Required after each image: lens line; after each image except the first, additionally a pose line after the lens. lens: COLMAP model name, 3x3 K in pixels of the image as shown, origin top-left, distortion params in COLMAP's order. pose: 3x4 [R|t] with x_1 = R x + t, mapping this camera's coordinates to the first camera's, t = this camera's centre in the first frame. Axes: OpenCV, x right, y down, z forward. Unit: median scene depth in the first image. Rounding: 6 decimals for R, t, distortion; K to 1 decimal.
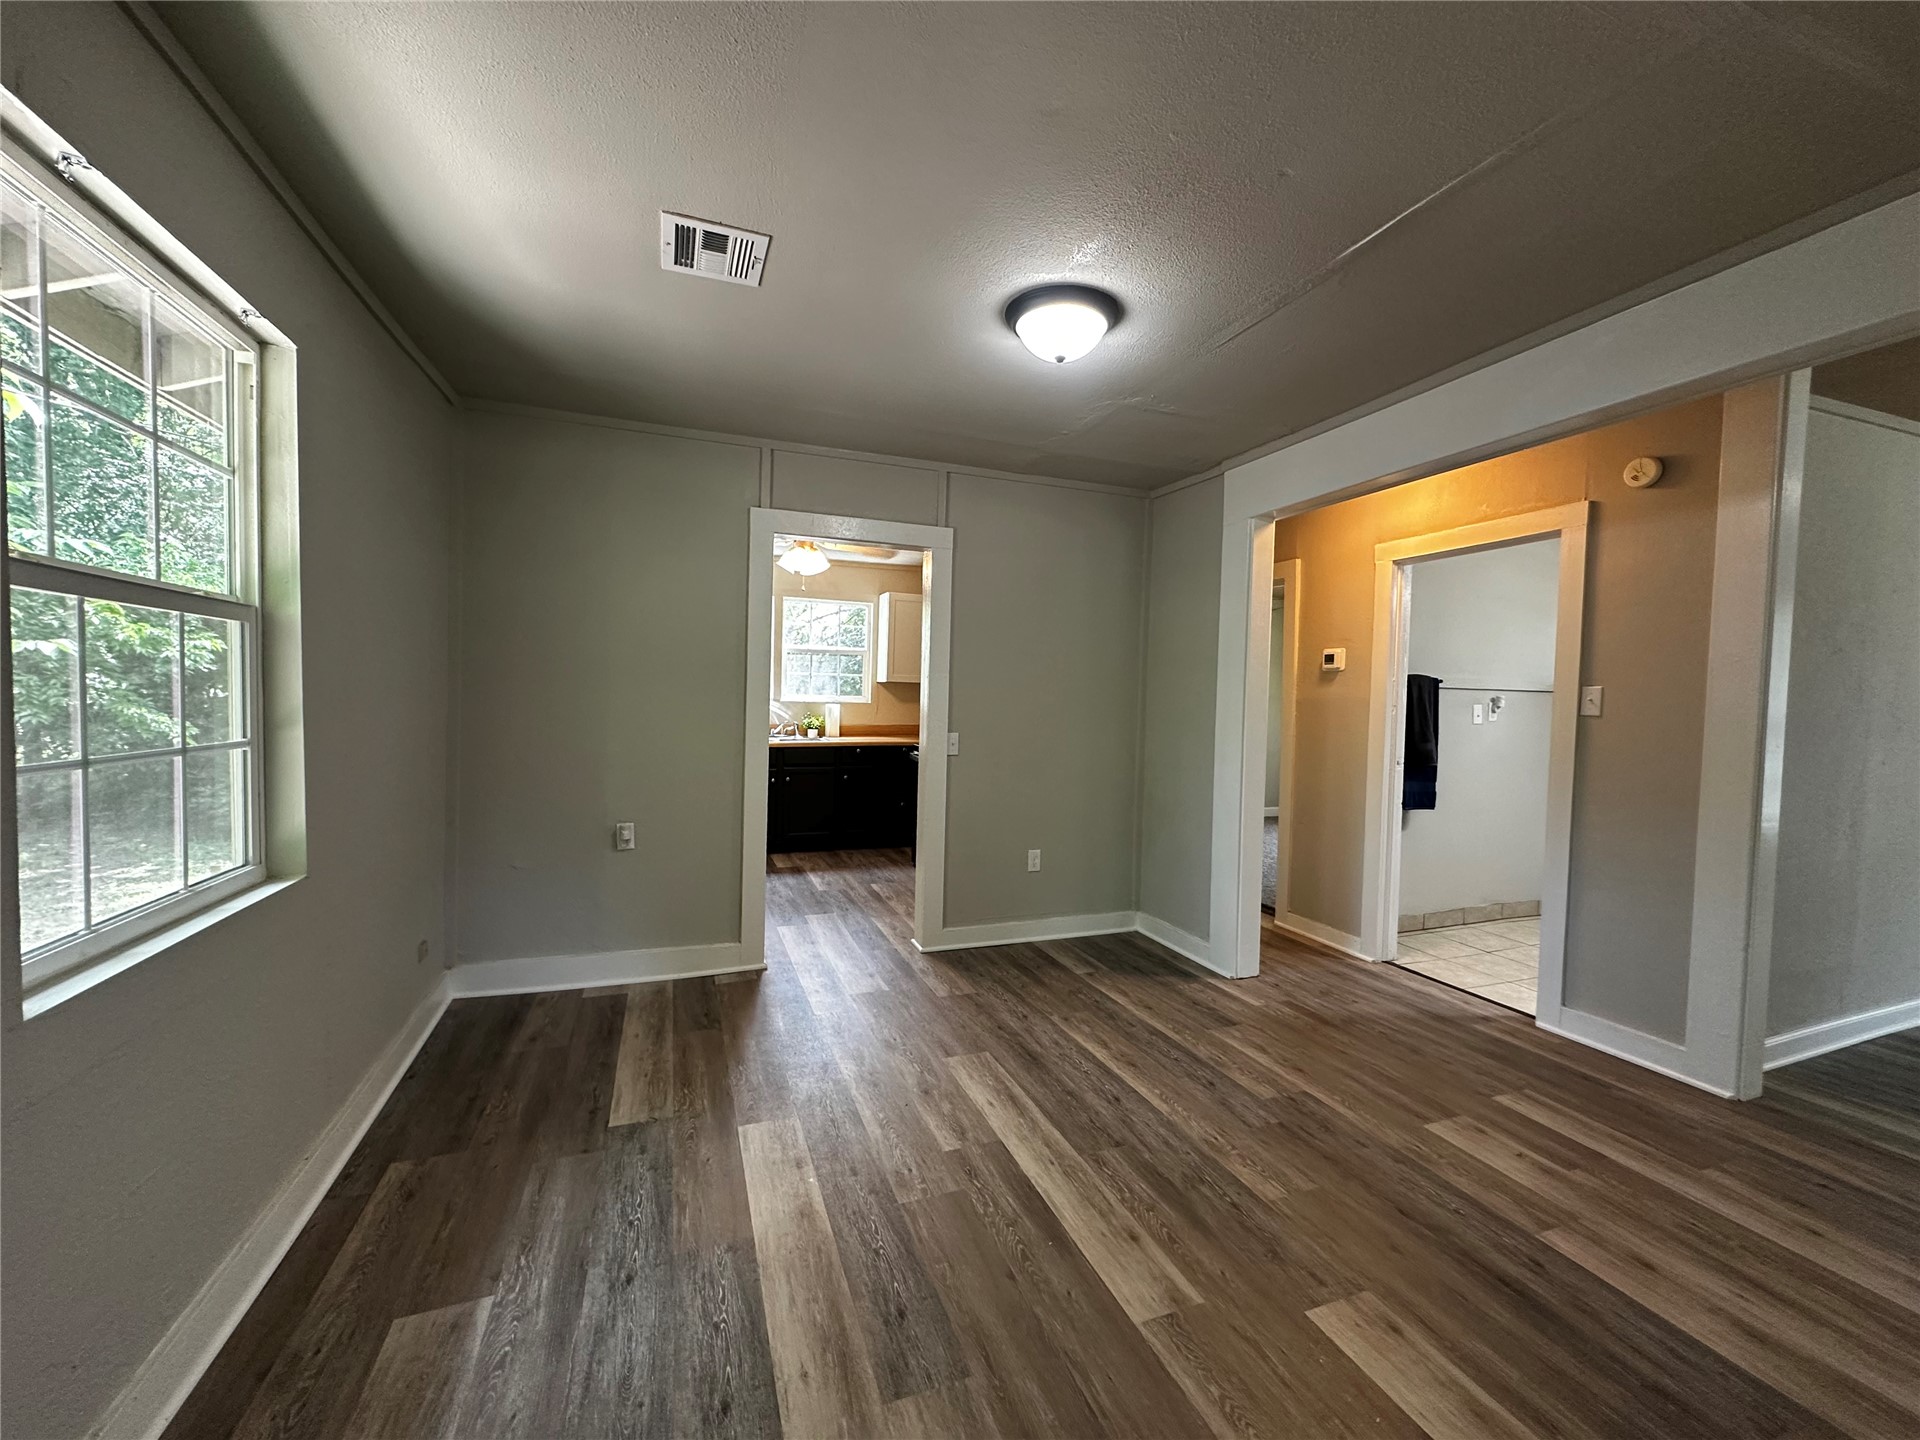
lens RADIAL K [[766.0, 0, 959.1], [0, 766.0, 724.0], [0, 0, 1]] dist [-0.002419, 0.000457]
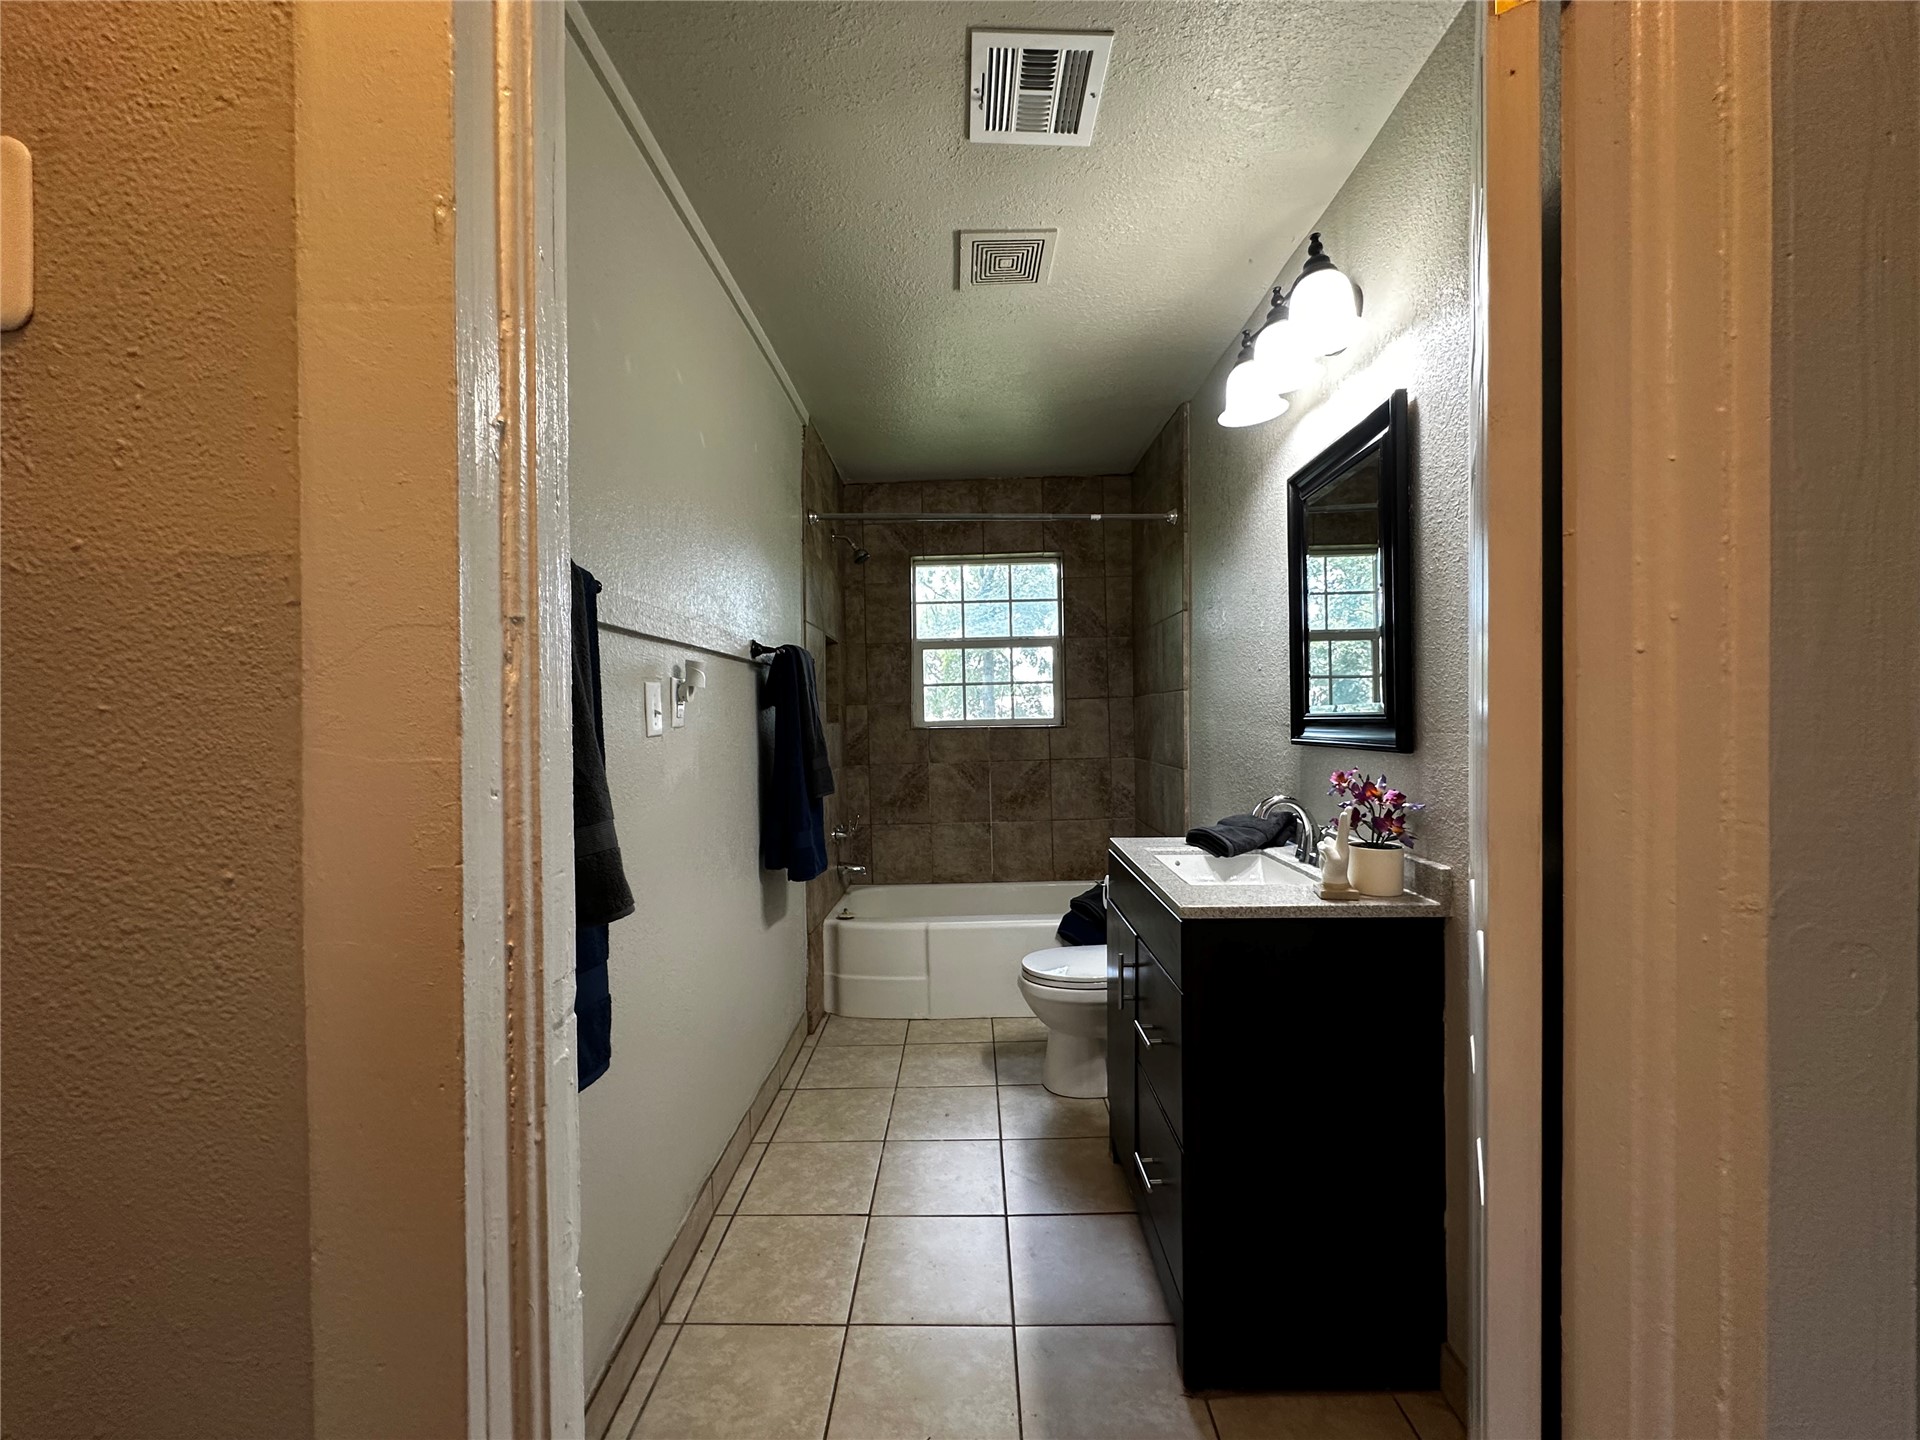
lens RADIAL K [[767.9, 0, 959.5], [0, 767.9, 722.9], [0, 0, 1]] dist [-0.003254, 0.000835]
pose [[0.362920, -0.030411, 0.931324, 0.533128], [0.053538, 0.998497, 0.011742, -0.004435], [-0.930281, 0.045600, 0.364002, 0.991764]]
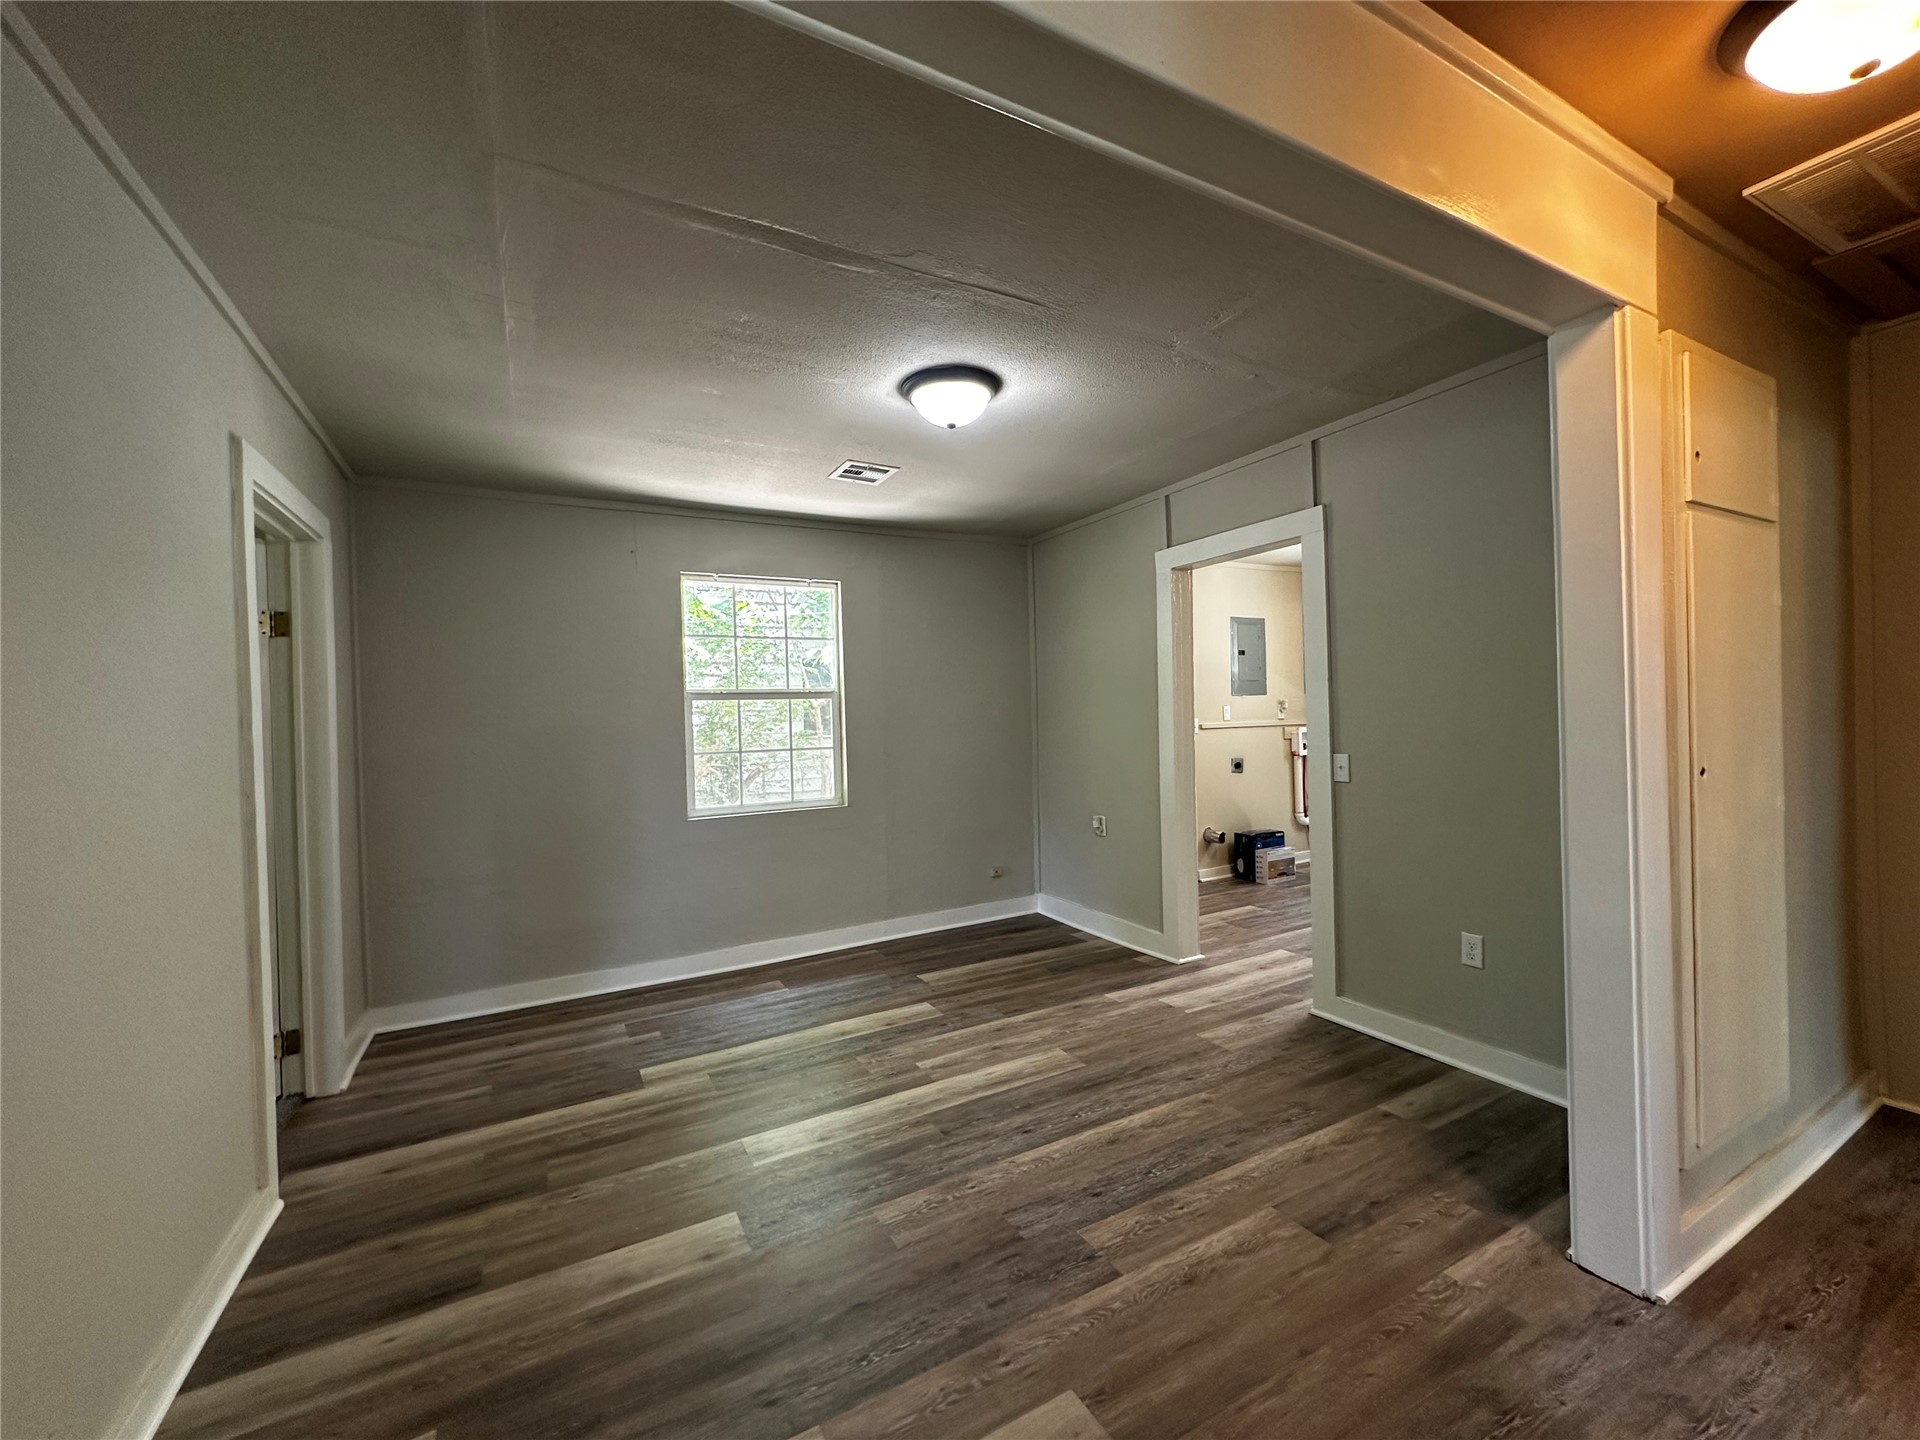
lens RADIAL K [[767.9, 0, 959.5], [0, 767.9, 722.9], [0, 0, 1]] dist [-0.003254, 0.000835]
pose [[0.142252, -0.018777, -0.989652, 0.841320], [-0.003706, 0.999803, -0.019502, -0.004101], [0.989824, 0.006442, 0.142154, 0.562059]]
